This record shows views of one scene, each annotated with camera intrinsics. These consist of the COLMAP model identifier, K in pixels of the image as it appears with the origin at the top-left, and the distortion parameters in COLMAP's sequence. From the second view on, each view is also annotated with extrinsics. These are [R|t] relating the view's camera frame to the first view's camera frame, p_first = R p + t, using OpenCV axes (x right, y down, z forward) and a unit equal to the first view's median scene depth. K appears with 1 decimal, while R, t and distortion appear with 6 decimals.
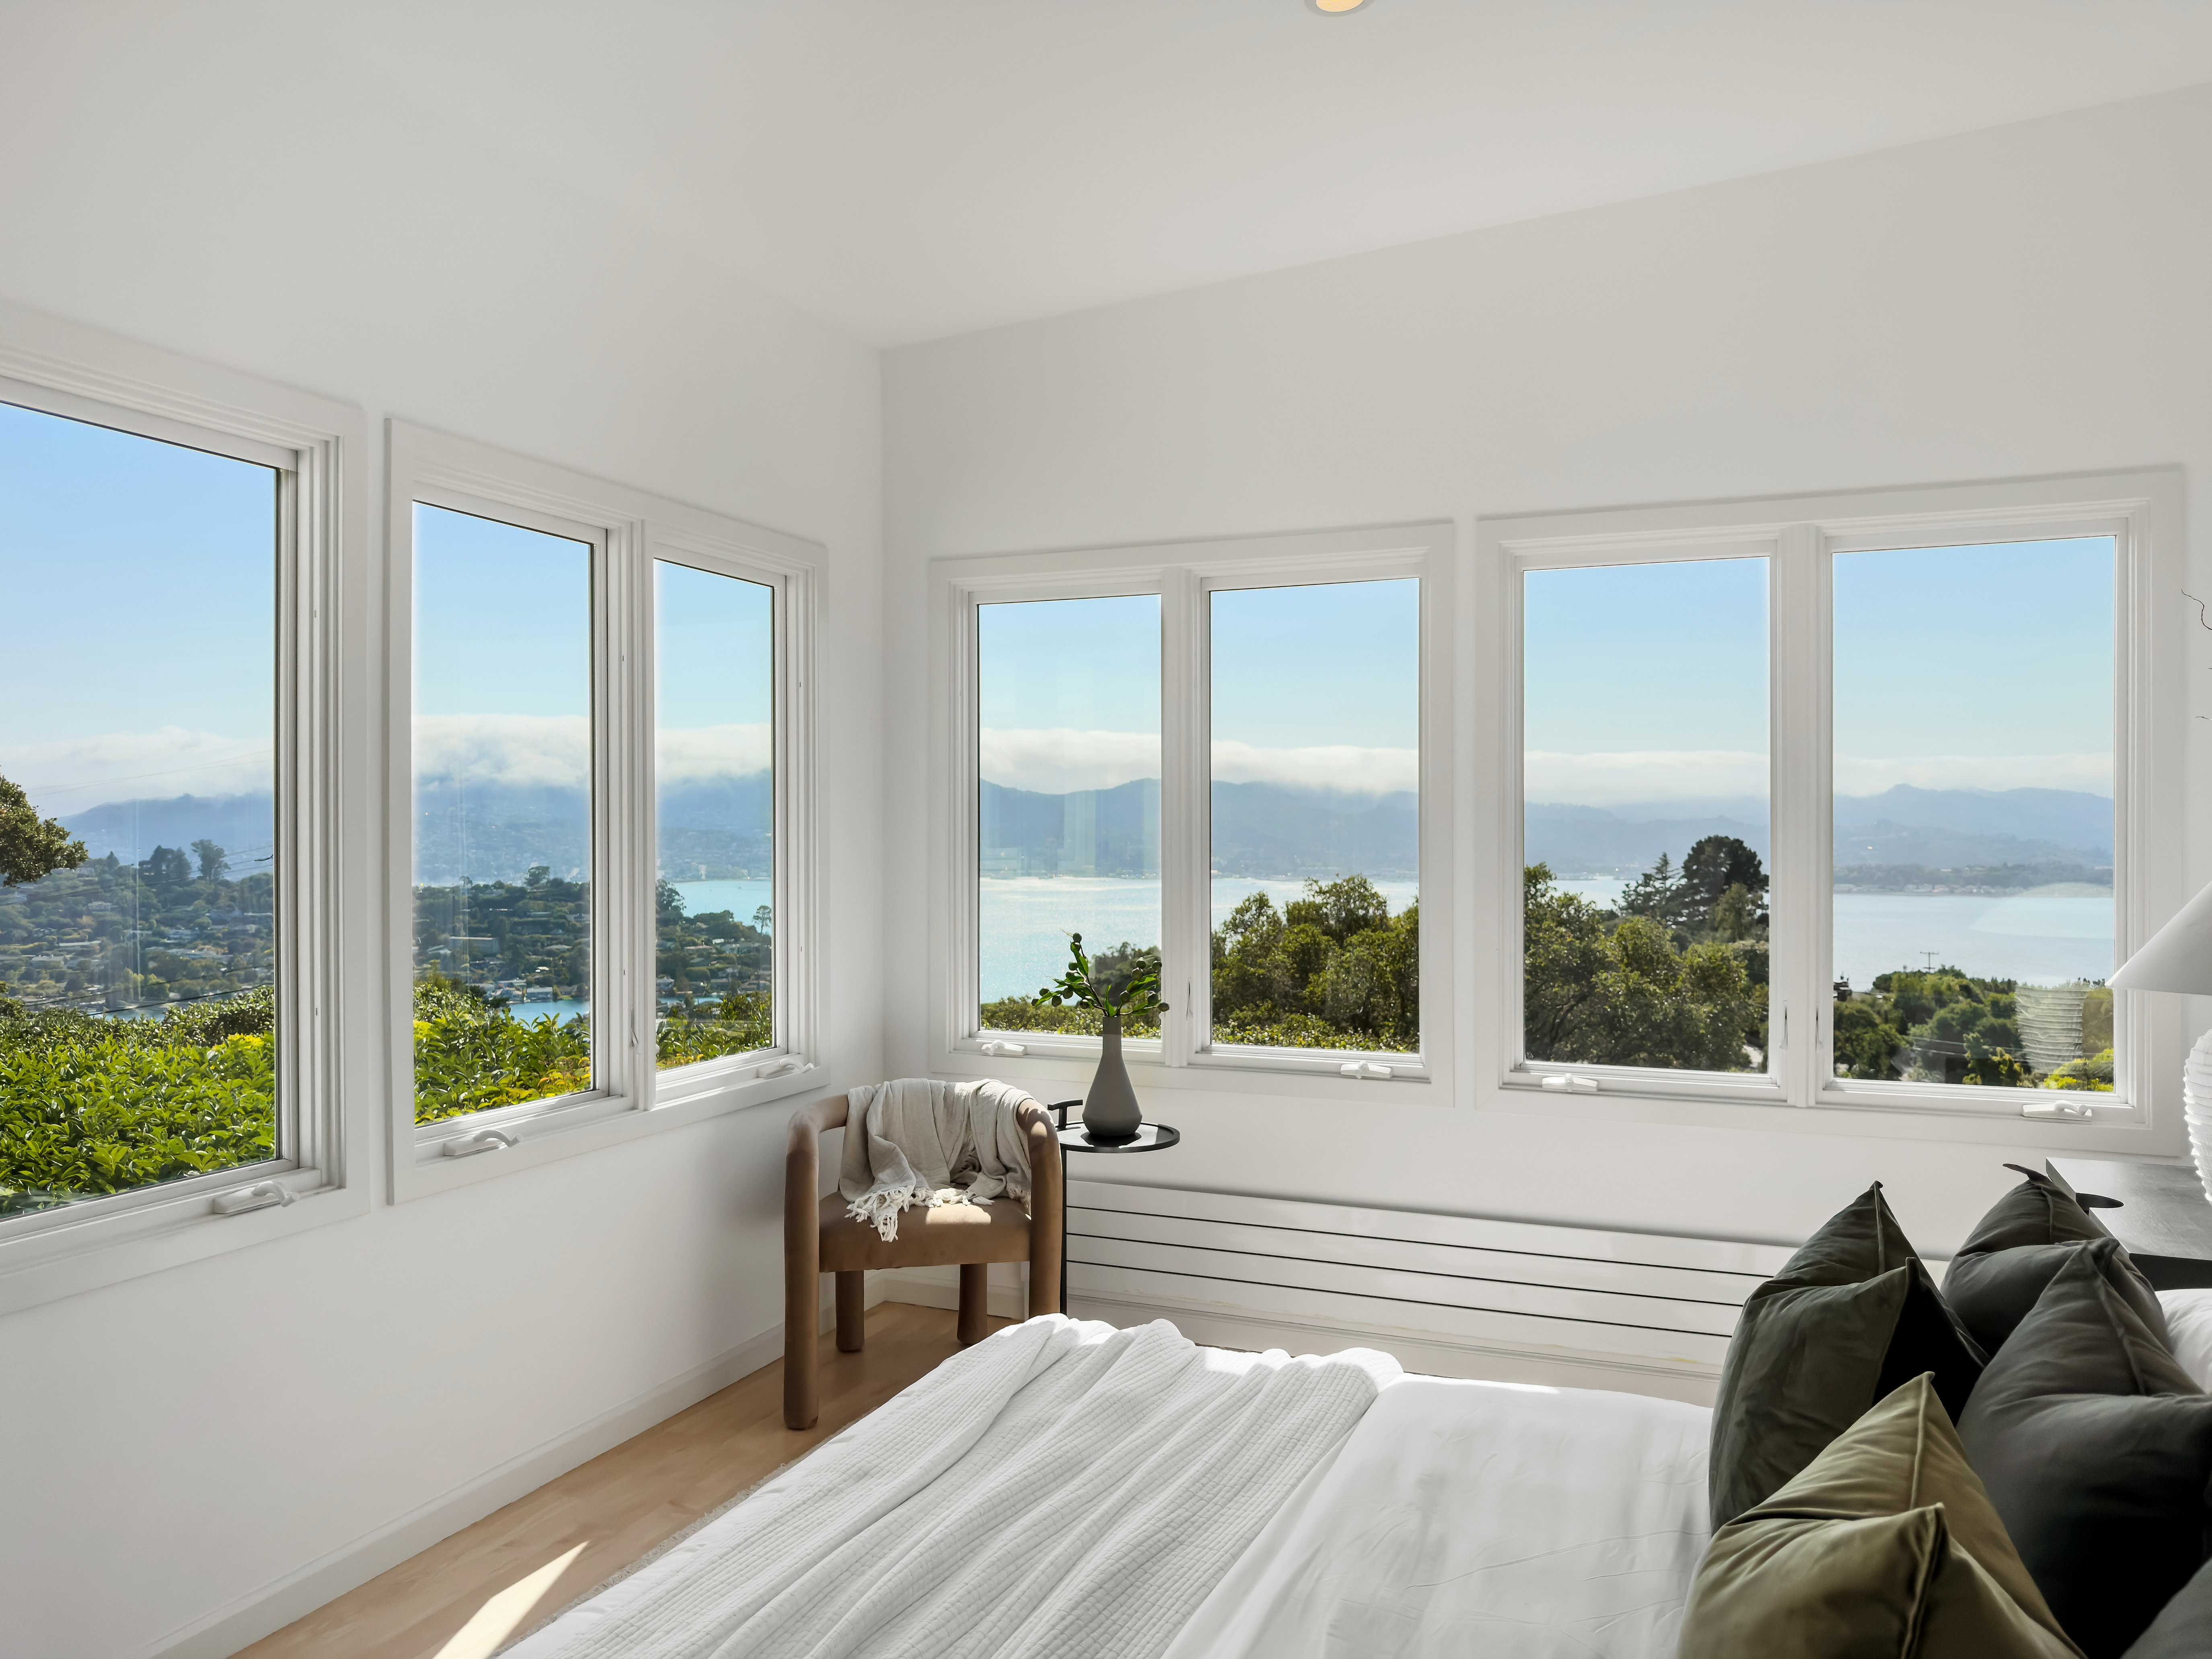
lens RADIAL K [[1575.8, 0, 1125.0], [0, 1575.8, 873.1], [0, 0, 1]] dist [-0.005016, 0.000516]
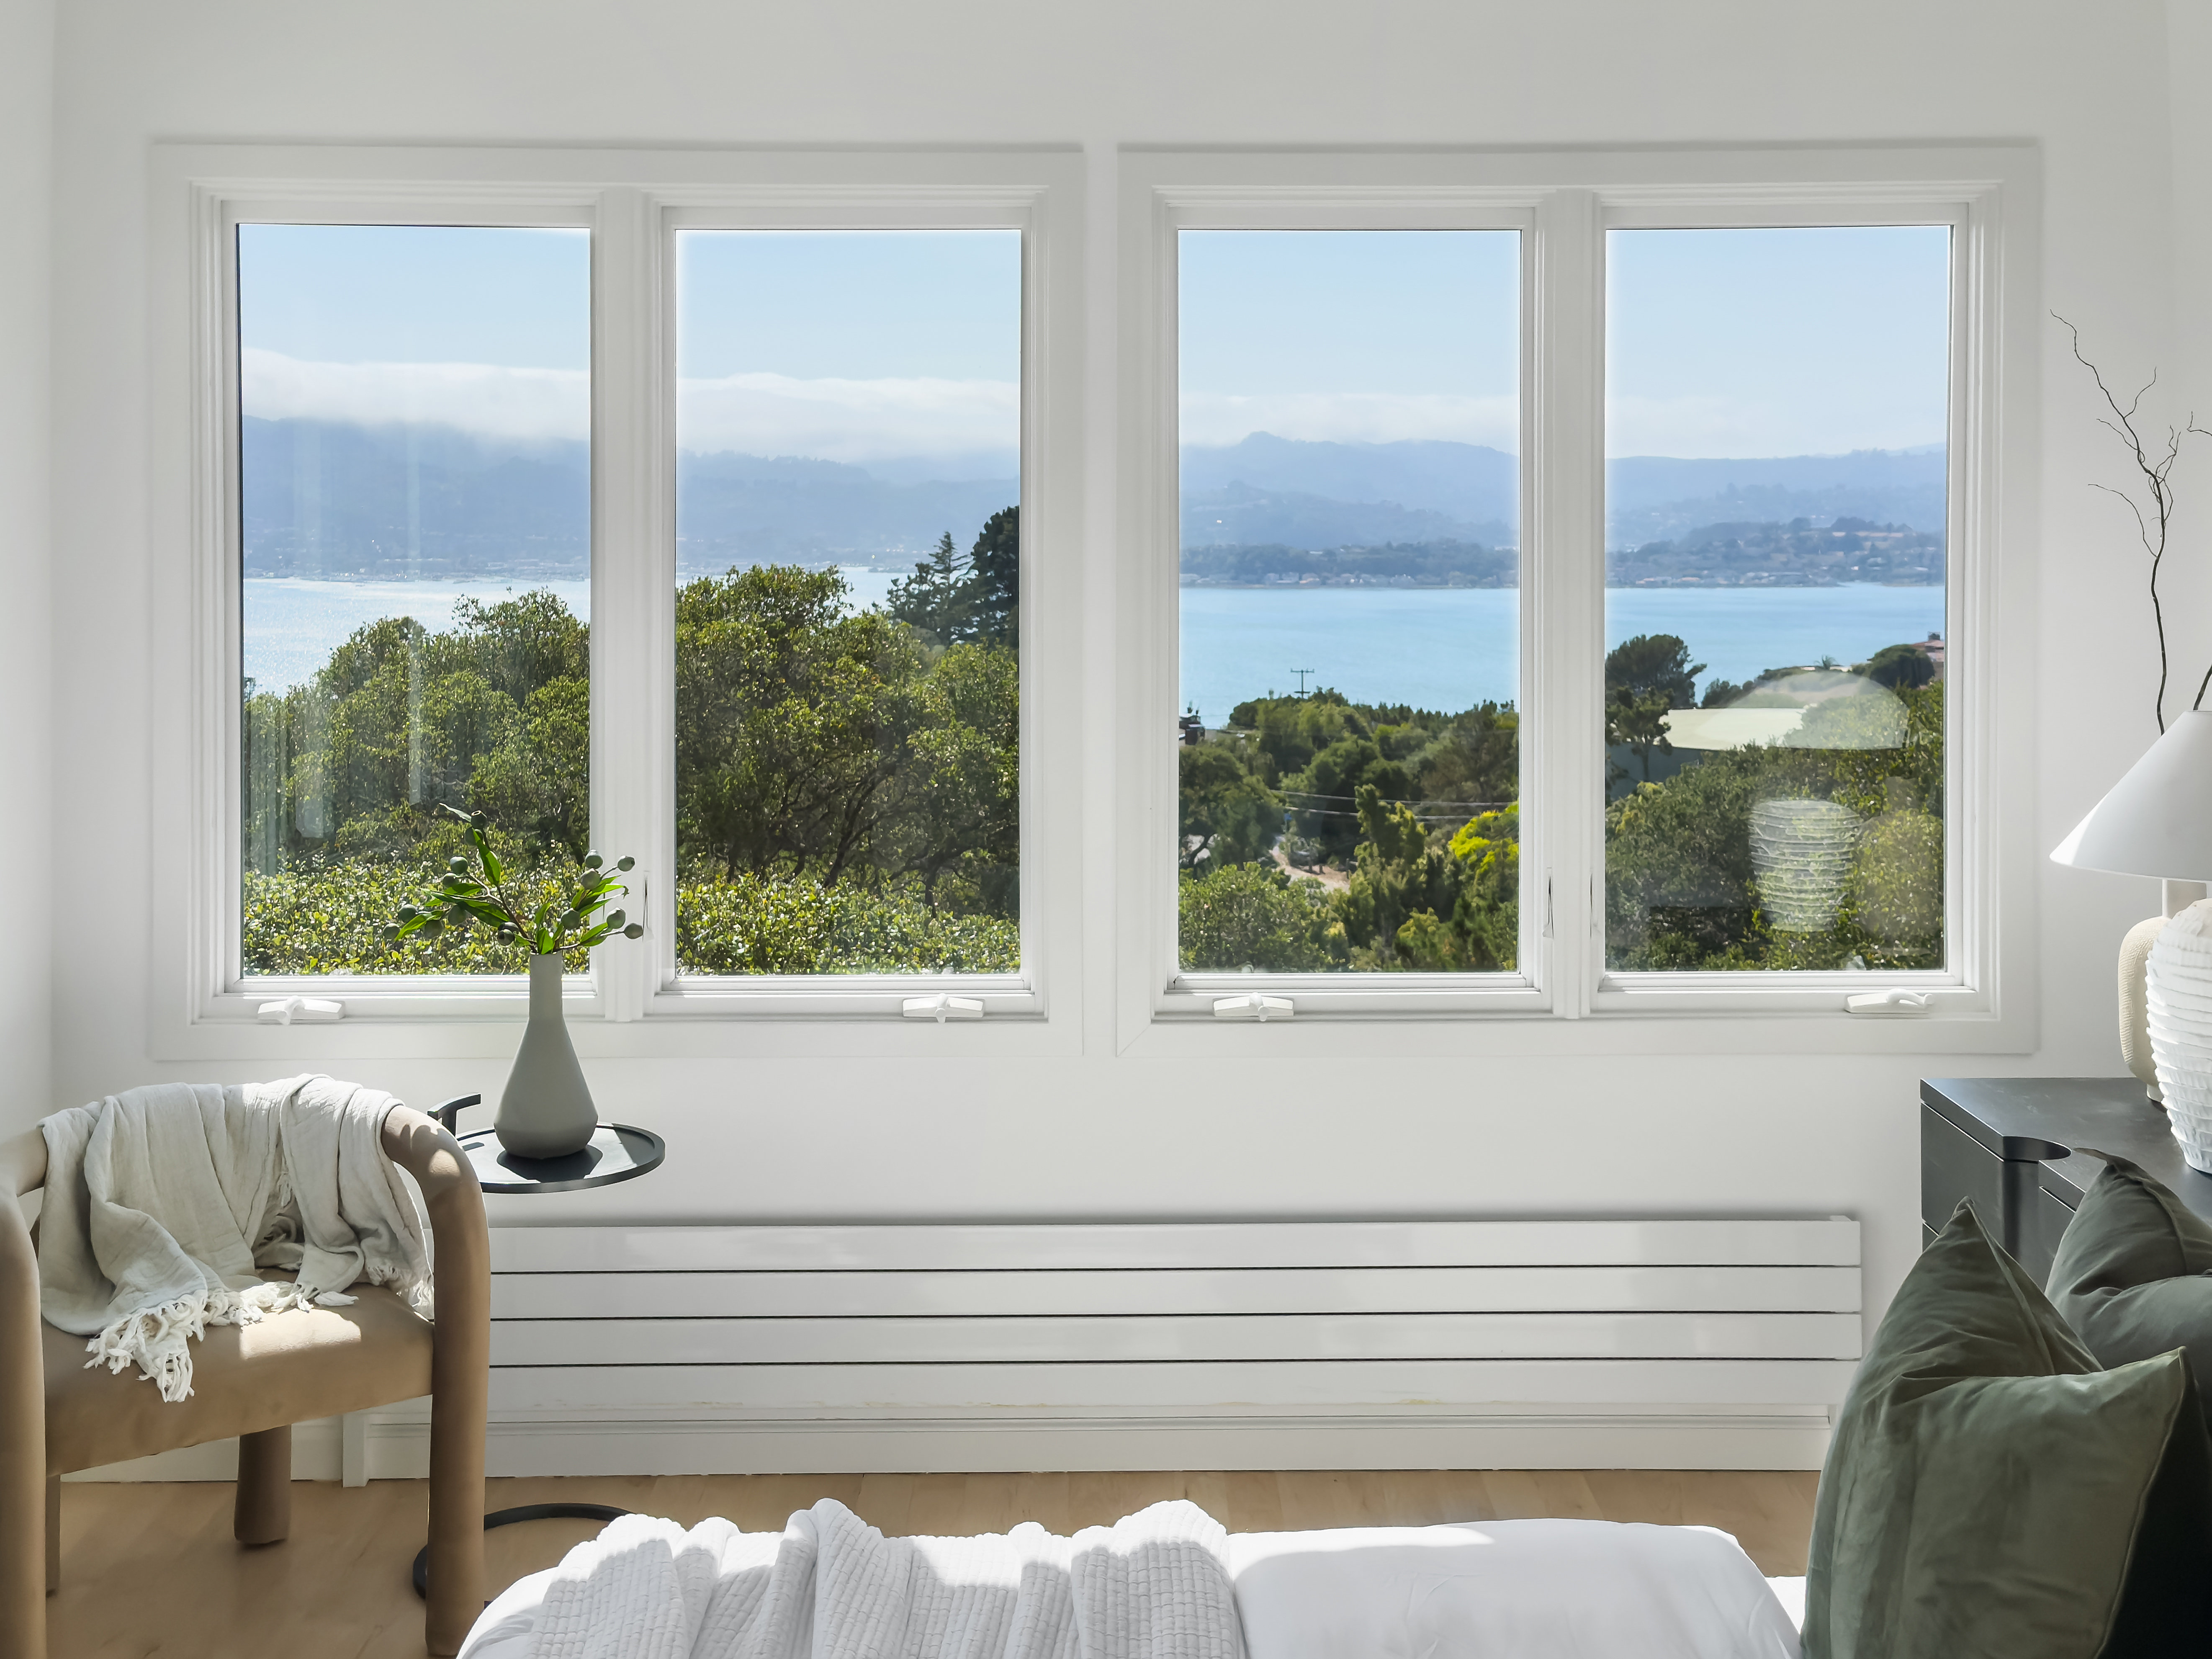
lens RADIAL K [[2496.7, 0, 1118.7], [0, 2496.7, 569.9], [0, 0, 1]] dist [0.045163, 0.000000]
pose [[0.921171, -0.011360, 0.388993, -0.177192], [0.010692, 0.999935, 0.003882, -0.054746], [-0.389012, 0.000583, 0.921232, 0.052318]]
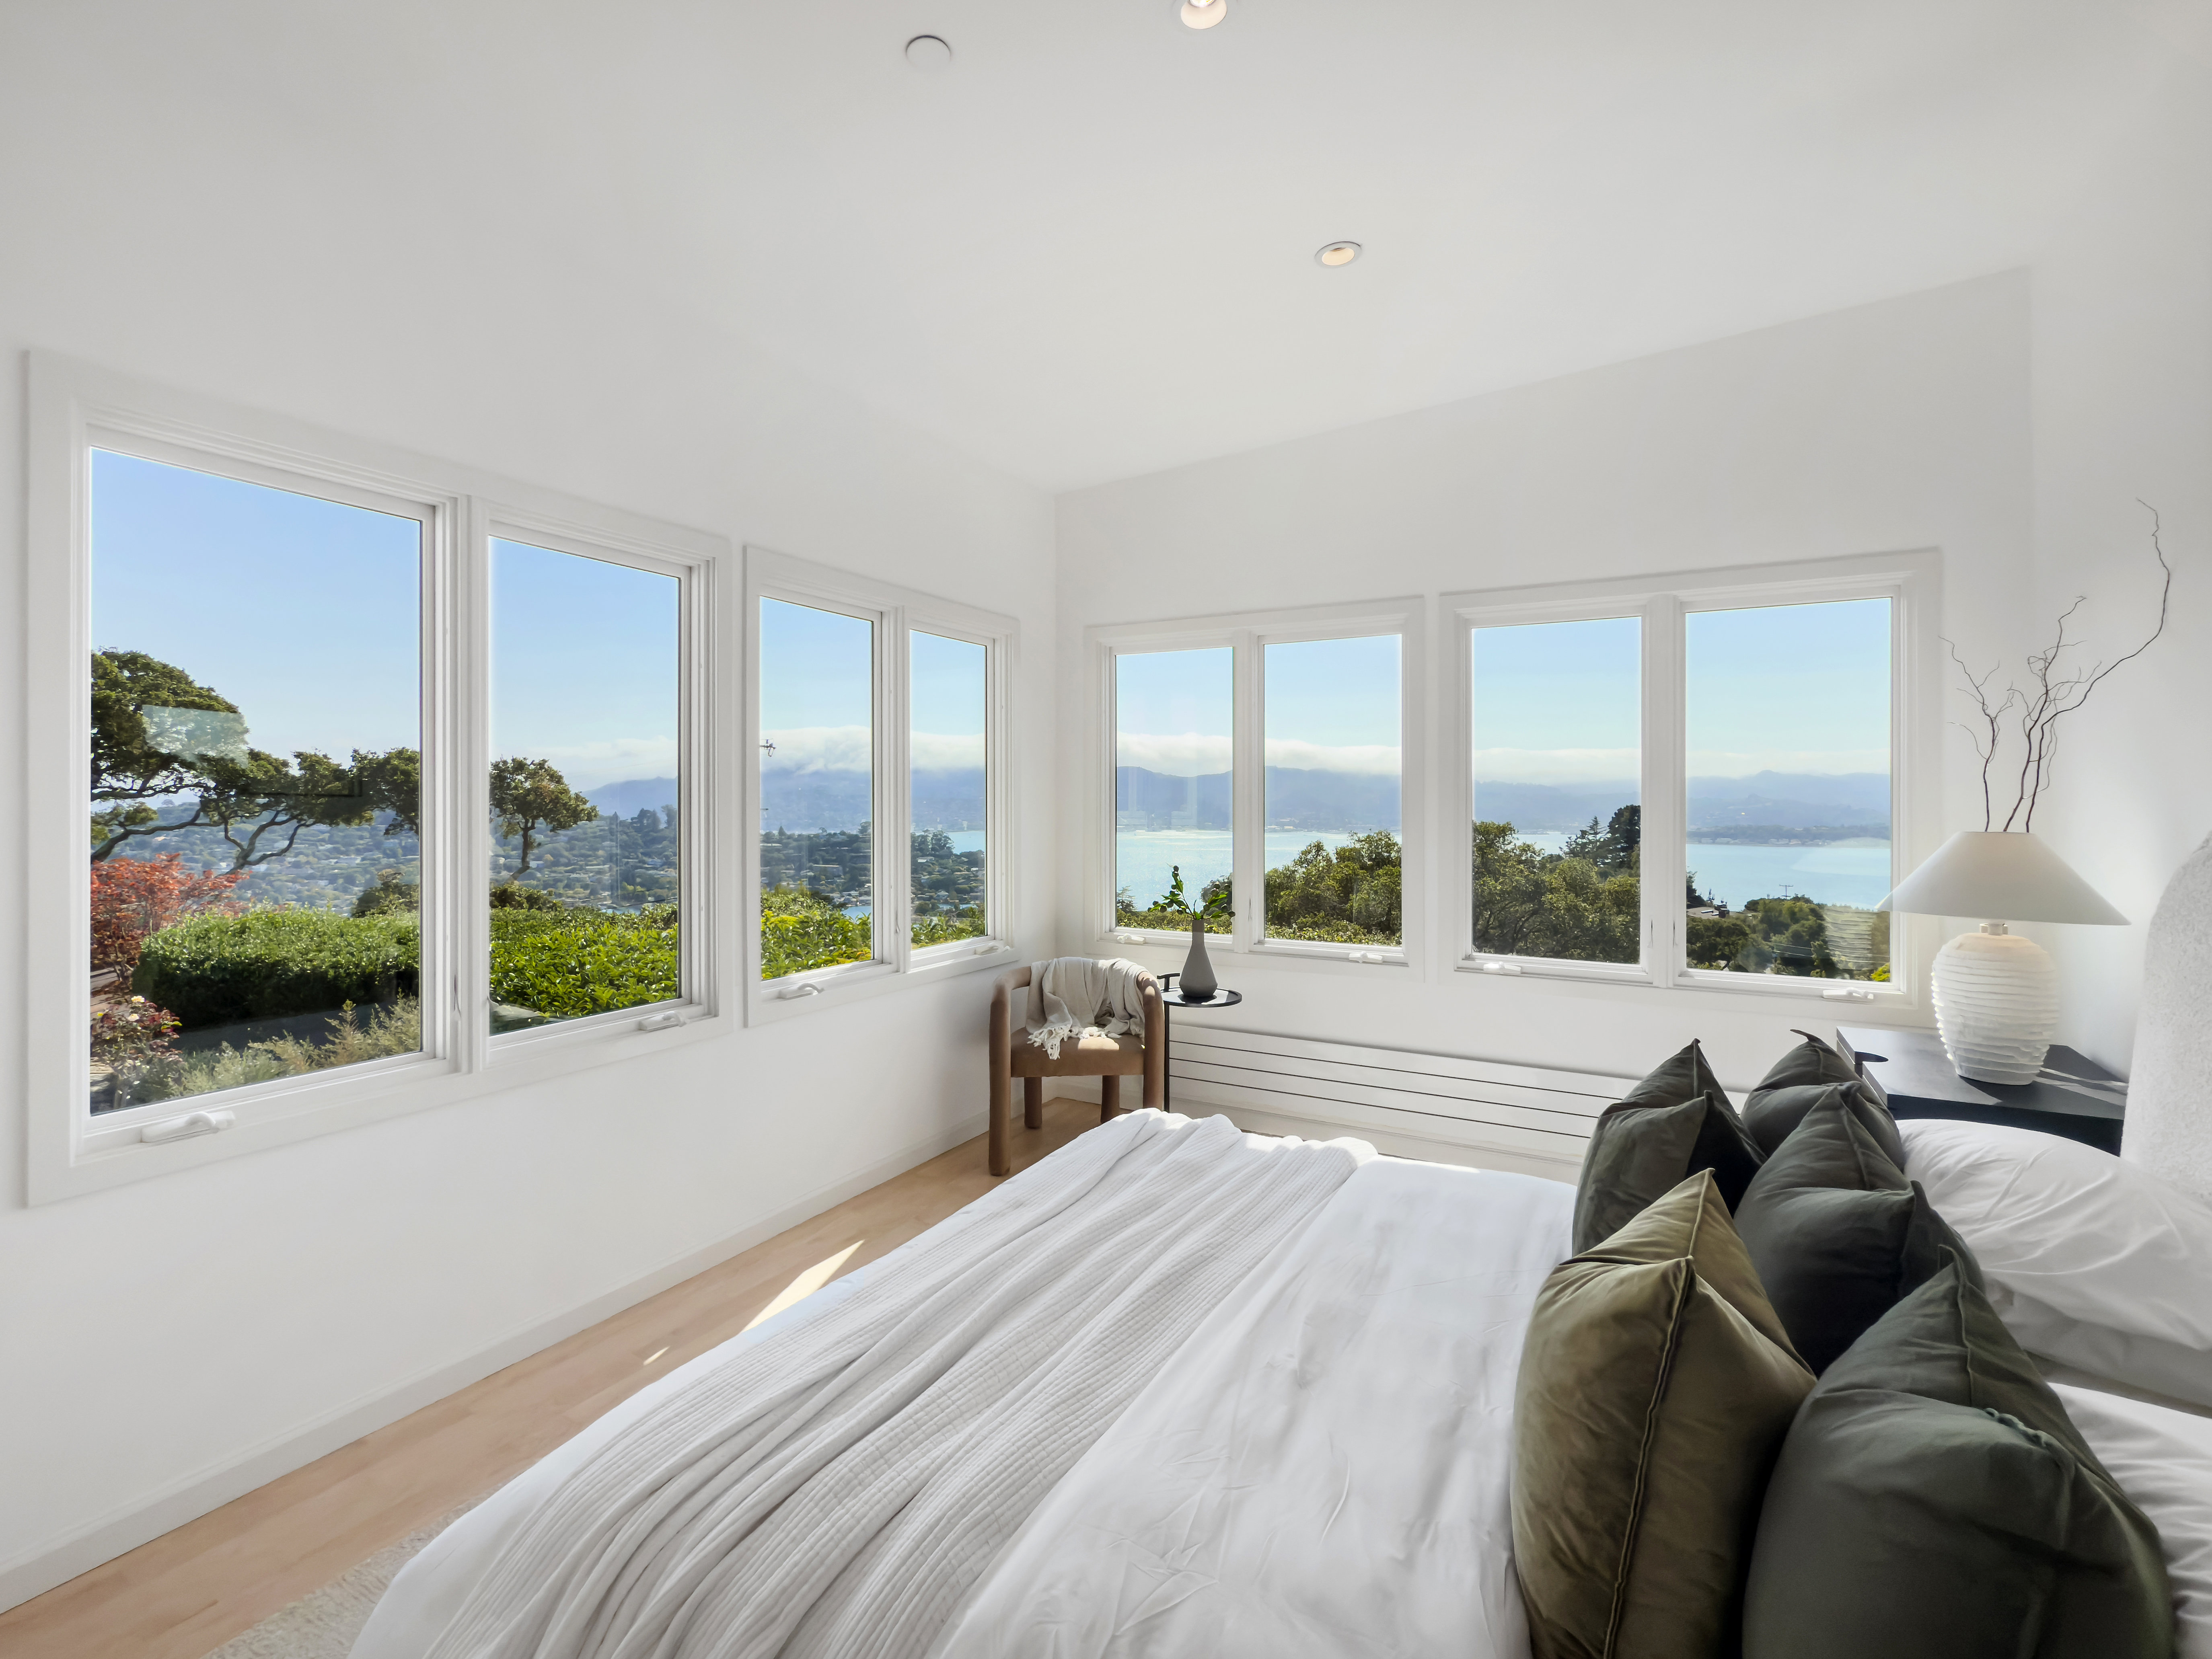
lens RADIAL K [[1010.5, 0, 1120.4], [0, 1010.5, 829.0], [0, 0, 1]] dist [0.002761, -0.002237]
pose [[0.993977, 0.005628, -0.109449, 0.024446], [-0.005498, 0.999984, 0.001490, 0.000510], [0.109455, -0.000879, 0.993991, -0.000255]]
